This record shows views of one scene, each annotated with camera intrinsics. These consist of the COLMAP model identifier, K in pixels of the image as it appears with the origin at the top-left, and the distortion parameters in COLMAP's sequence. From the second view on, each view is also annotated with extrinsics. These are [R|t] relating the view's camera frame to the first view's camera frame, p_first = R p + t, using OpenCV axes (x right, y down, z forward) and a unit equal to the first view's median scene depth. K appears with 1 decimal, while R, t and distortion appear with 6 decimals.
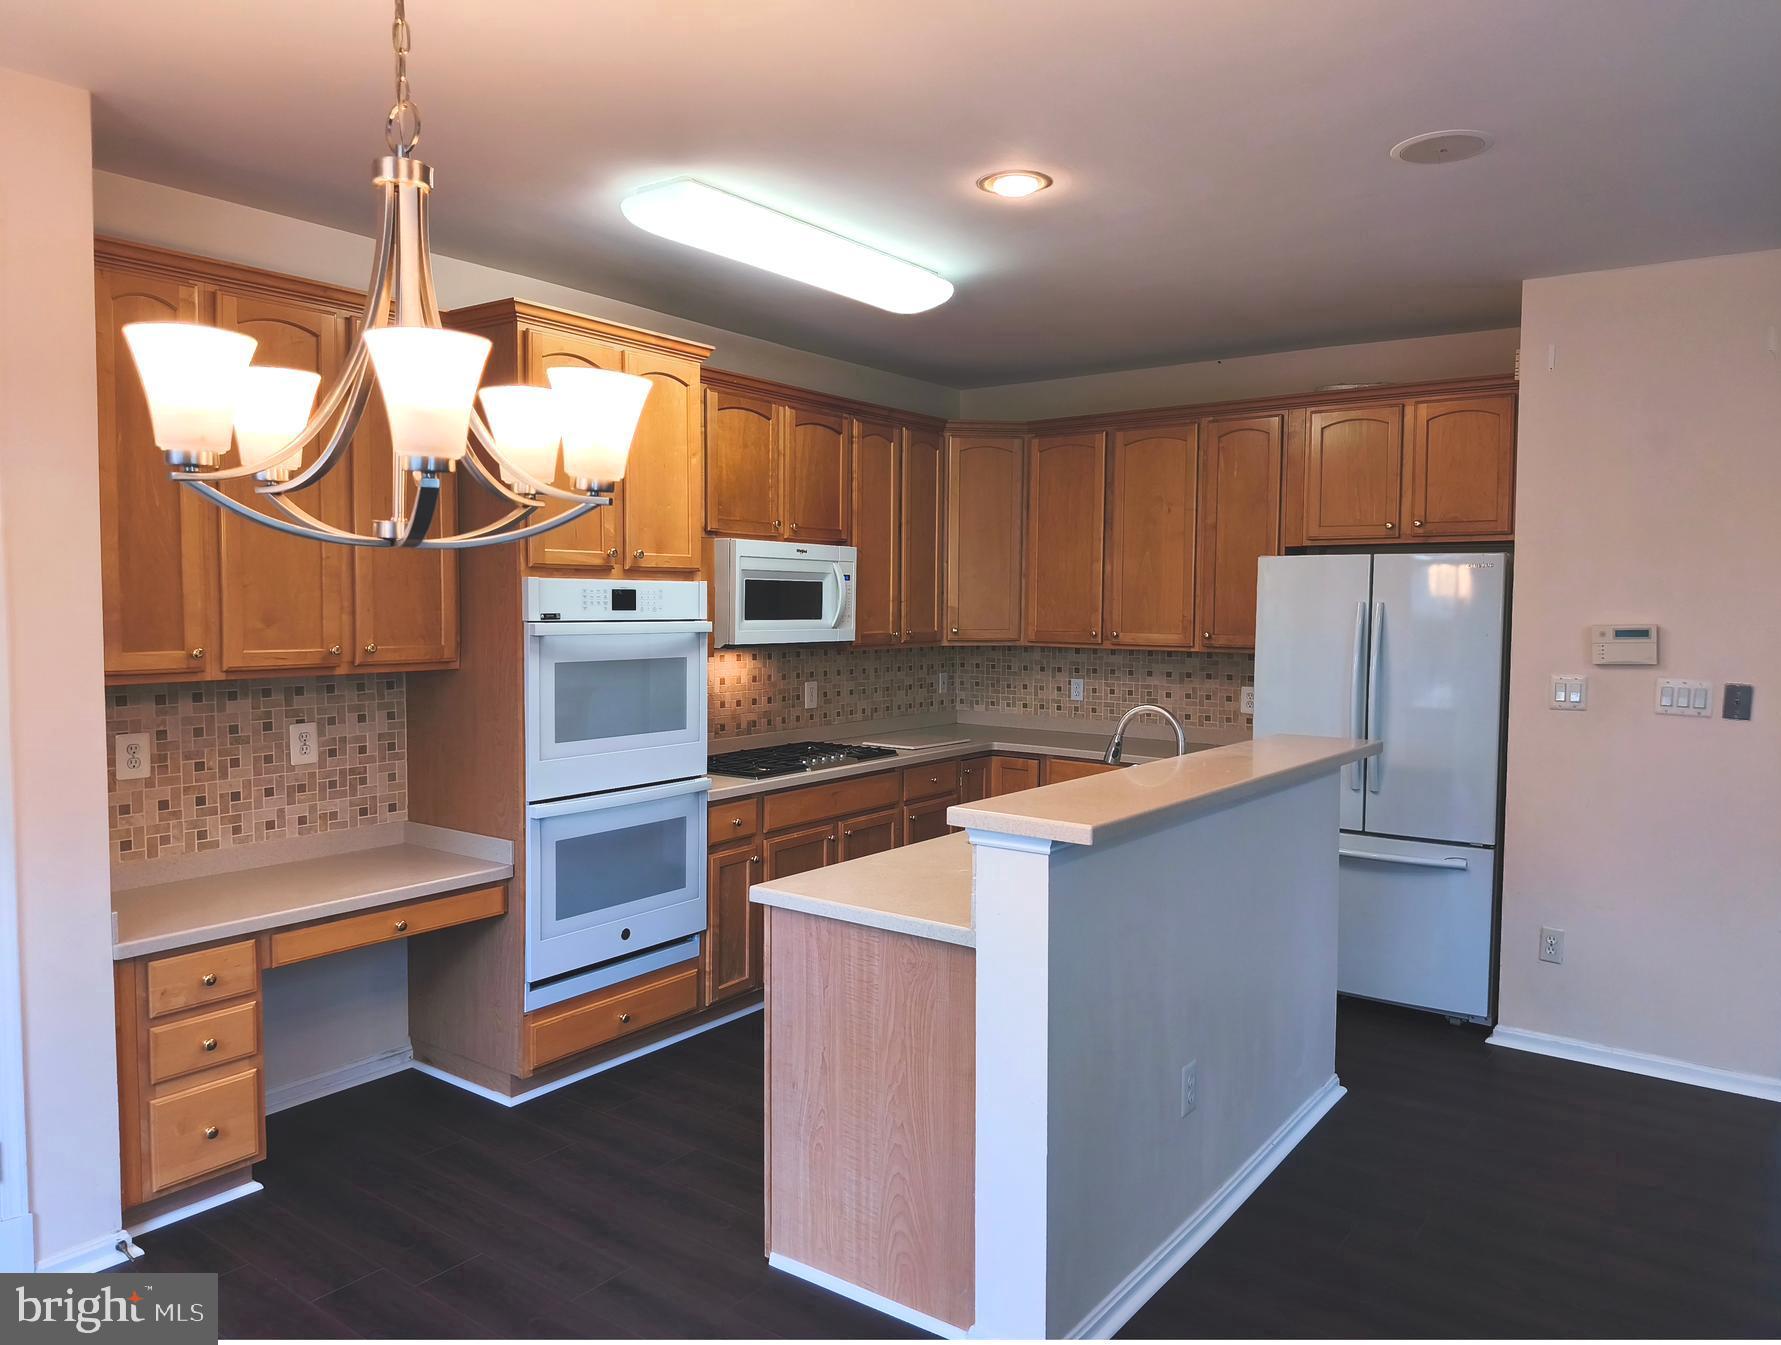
lens RADIAL K [[1220.9, 0, 890.5], [0, 1220.9, 672.5], [0, 0, 1]] dist [0.098008, -0.160712]
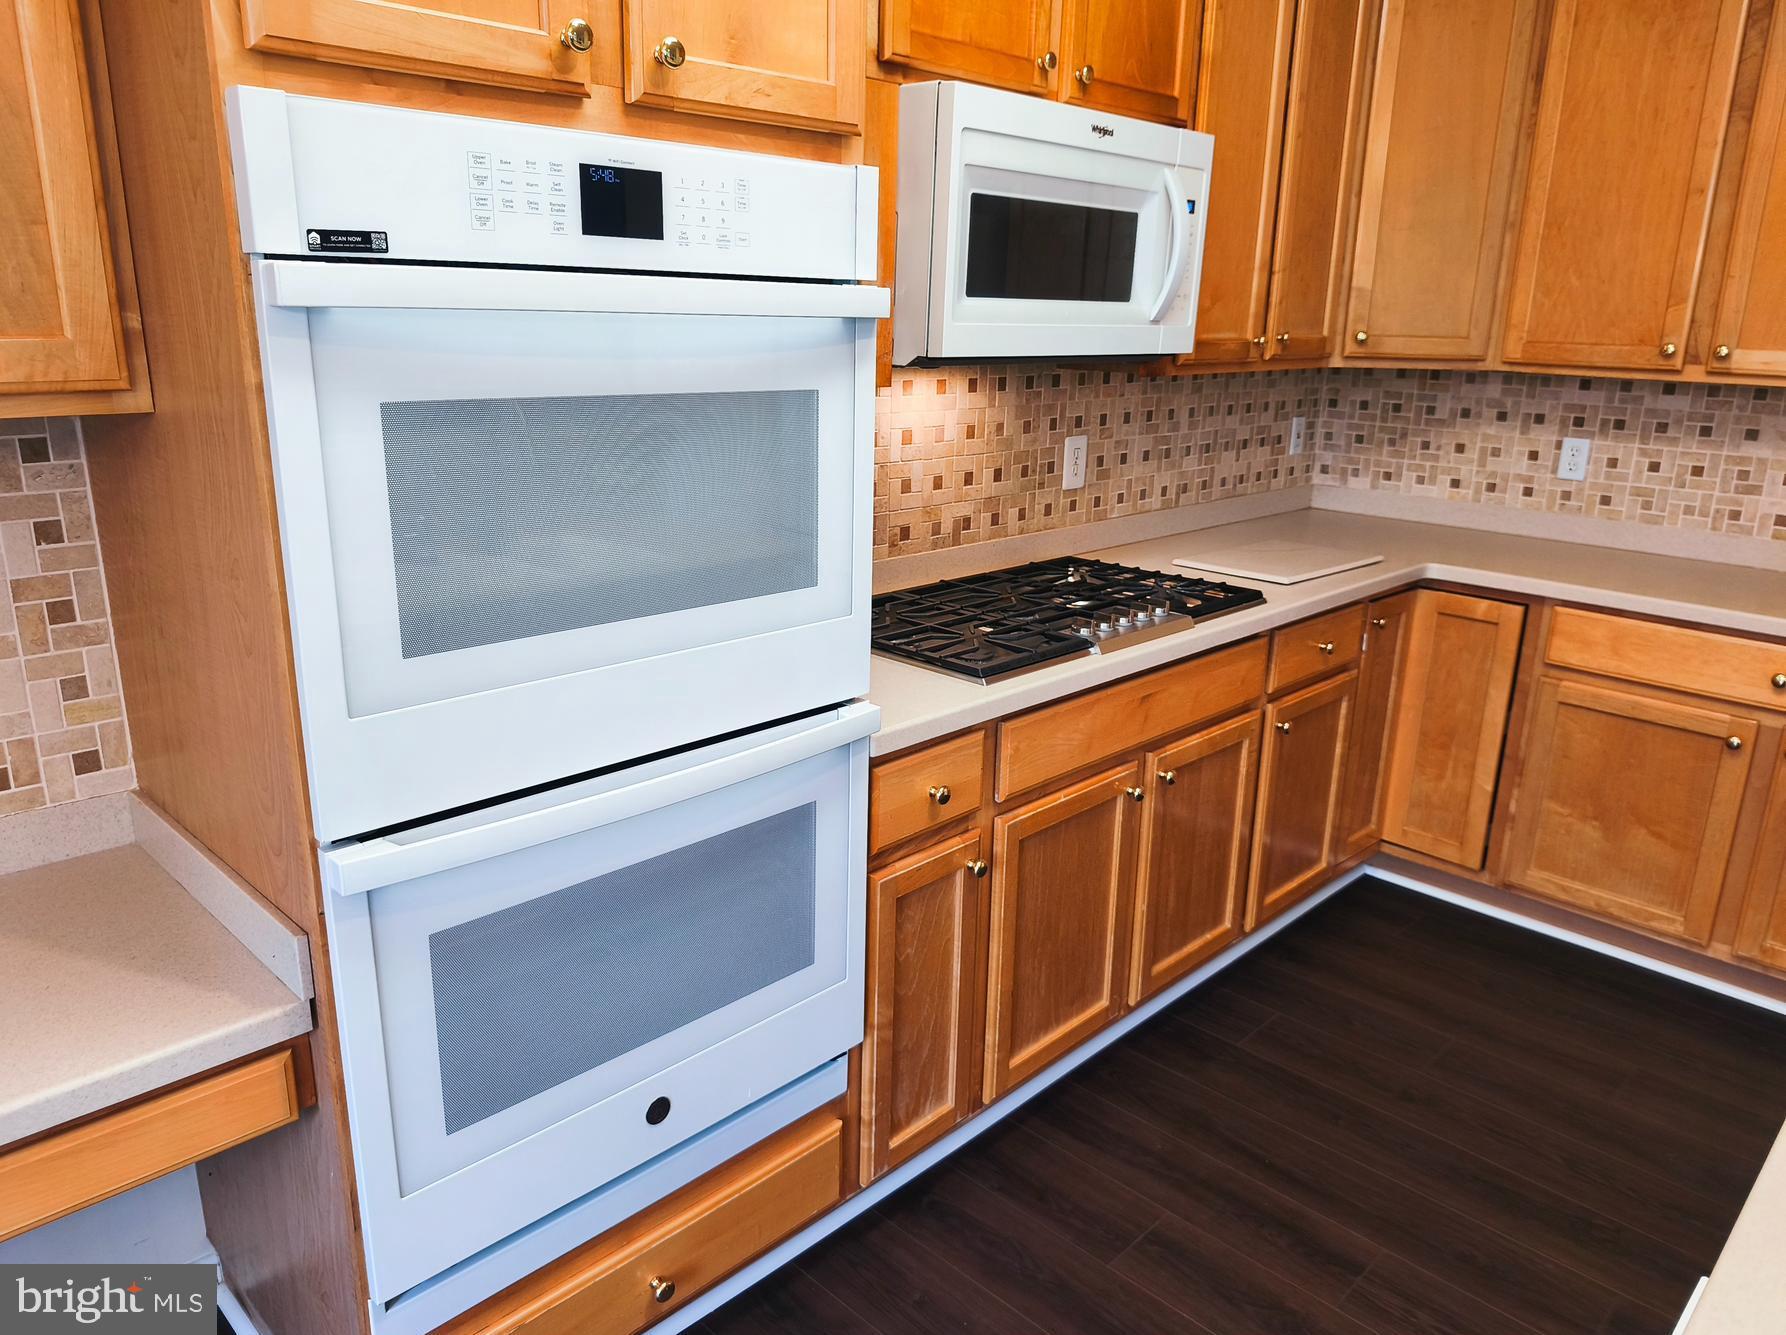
lens RADIAL K [[1248.5, 0, 896.2], [0, 1248.5, 680.8], [0, 0, 1]] dist [0.060735, -0.109129]
pose [[0.990629, 0.052713, -0.126001, -0.087650], [-0.023094, 0.973885, 0.225865, -0.012043], [0.134617, -0.220838, 0.965976, 0.592085]]
